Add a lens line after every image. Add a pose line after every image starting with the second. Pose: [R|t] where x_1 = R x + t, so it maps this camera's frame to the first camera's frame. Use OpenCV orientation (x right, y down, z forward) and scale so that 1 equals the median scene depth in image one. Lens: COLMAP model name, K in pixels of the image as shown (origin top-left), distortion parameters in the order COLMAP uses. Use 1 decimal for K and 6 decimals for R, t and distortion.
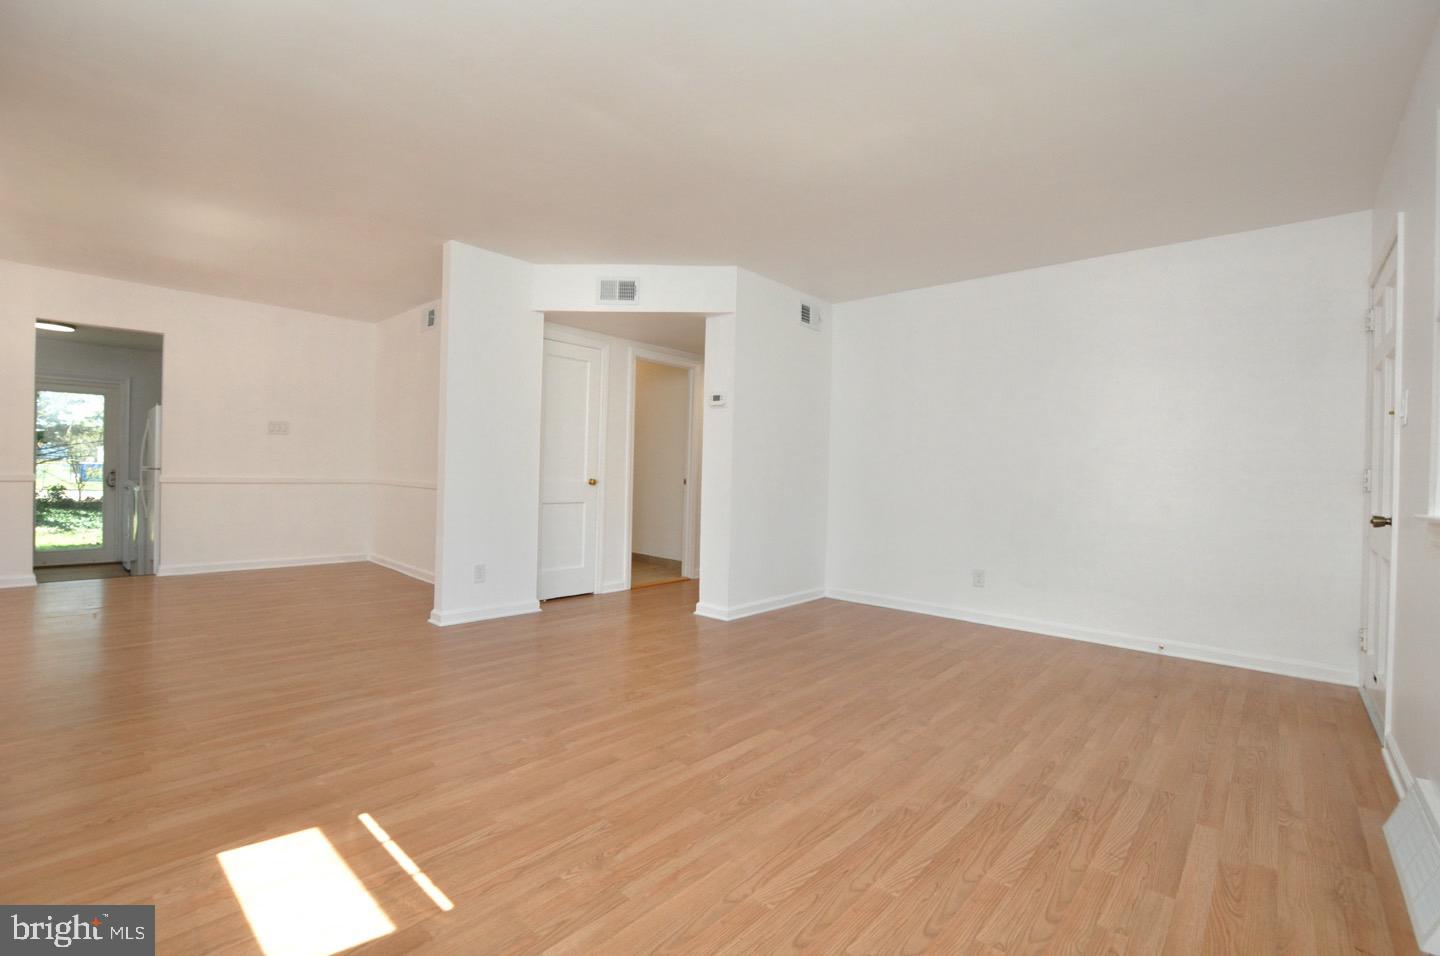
lens RADIAL K [[631.7, 0, 726.0], [0, 631.7, 481.5], [0, 0, 1]] dist [-0.034209, 0.005647]
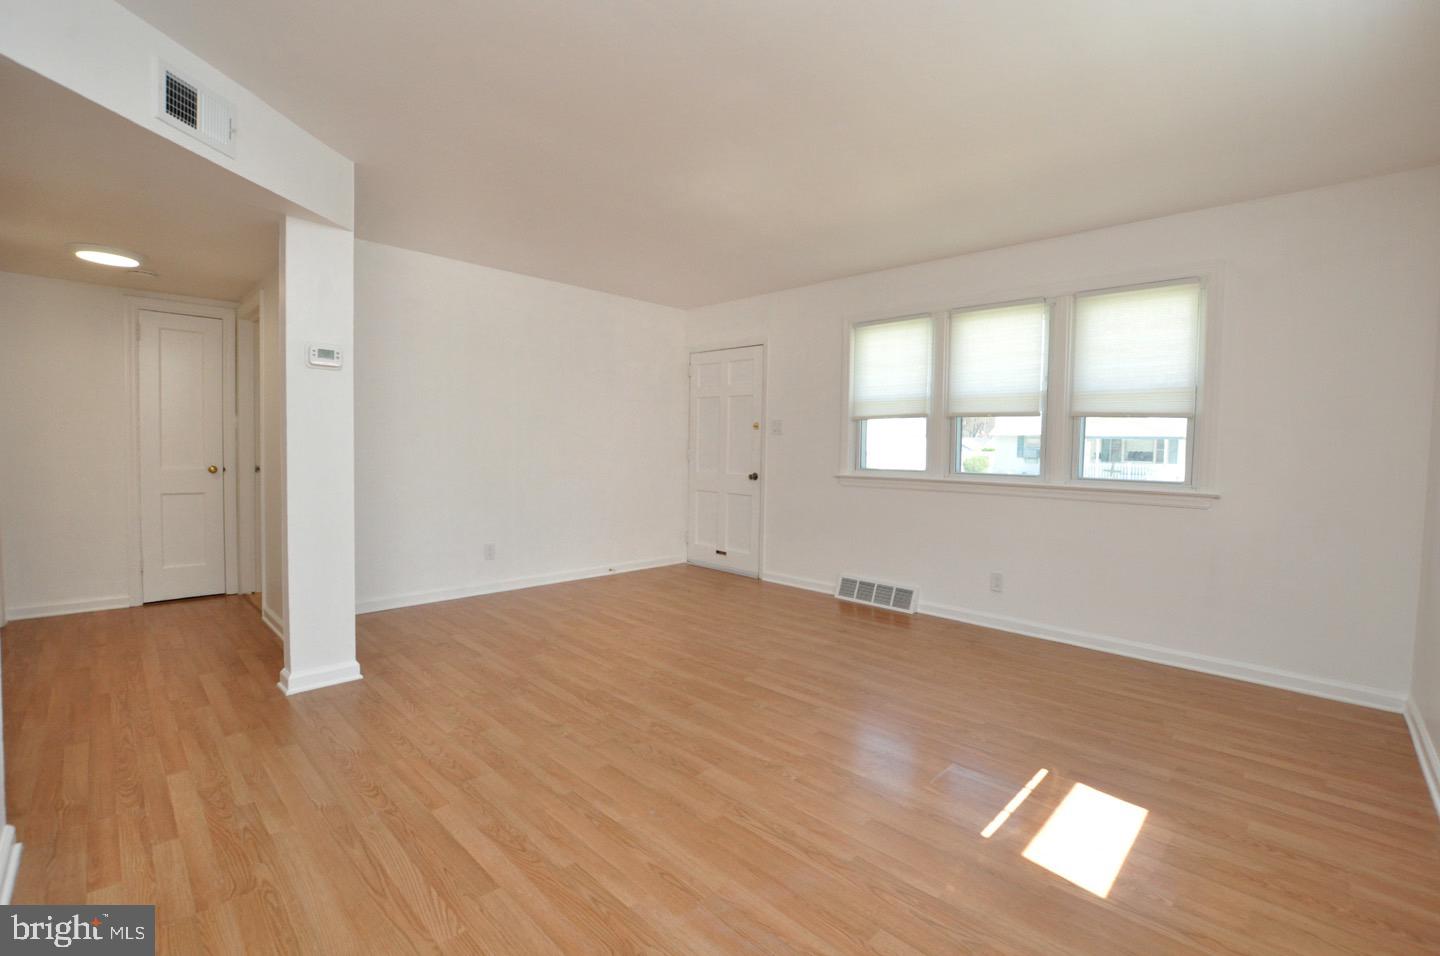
lens RADIAL K [[632.8, 0, 718.2], [0, 632.8, 471.9], [0, 0, 1]] dist [-0.030693, 0.002180]
pose [[0.050119, -0.064347, 0.996668, -1.386470], [-0.002515, 0.997911, 0.064553, -0.113575], [-0.998740, -0.005742, 0.049852, 1.205625]]
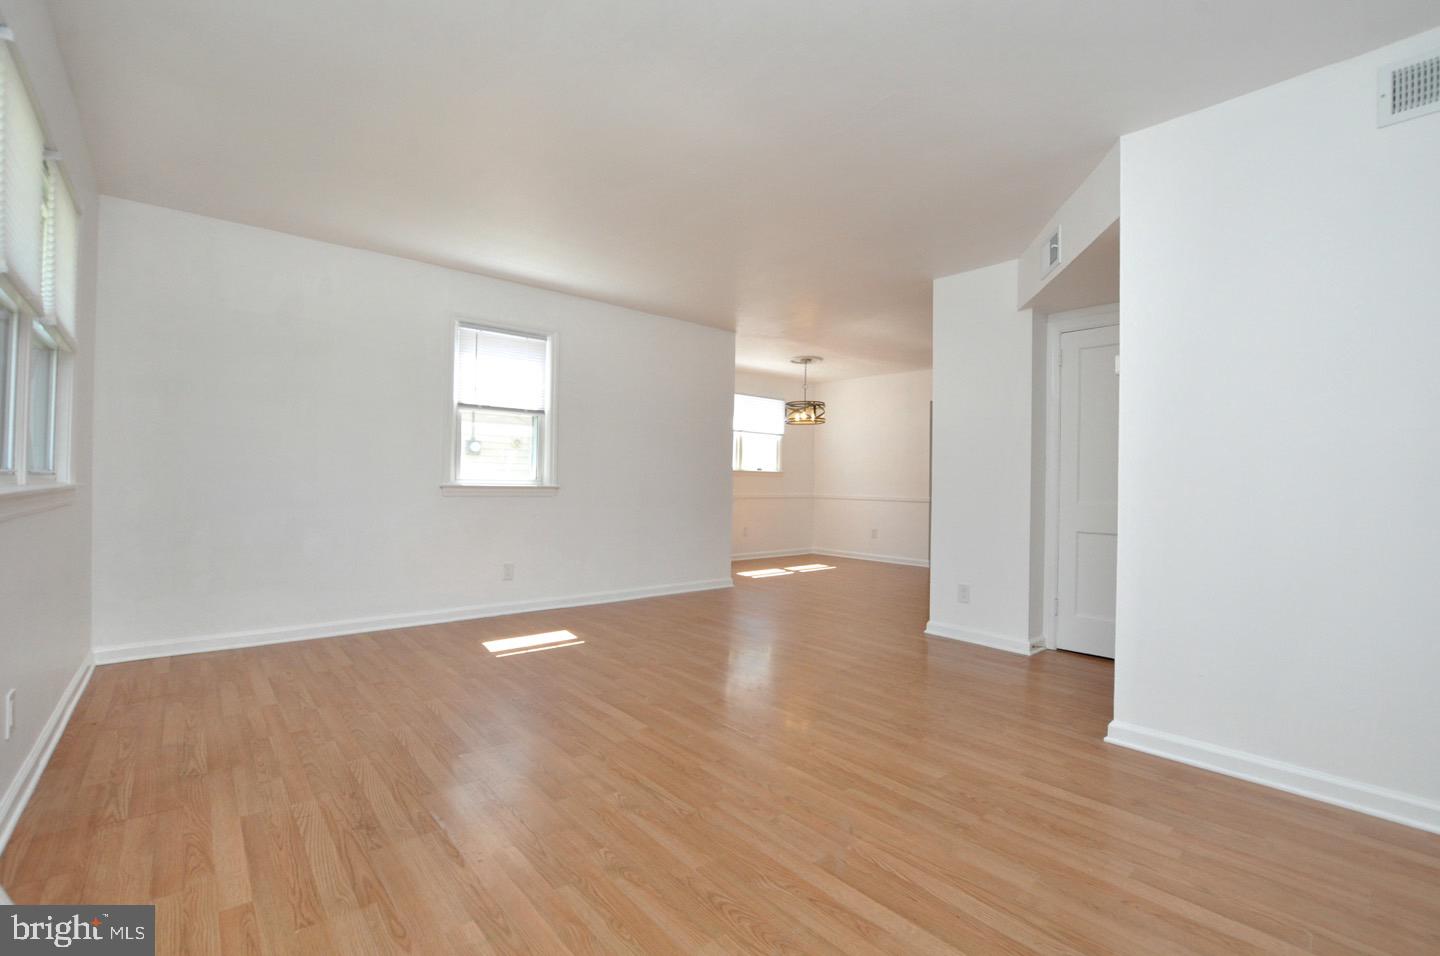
lens RADIAL K [[631.7, 0, 719.6], [0, 631.7, 476.2], [0, 0, 1]] dist [-0.034209, 0.005647]
pose [[-0.130900, -0.039747, -0.990598, 1.332543], [-0.036367, 0.998716, -0.035267, 0.018962], [0.990728, 0.031409, -0.132178, 1.507894]]
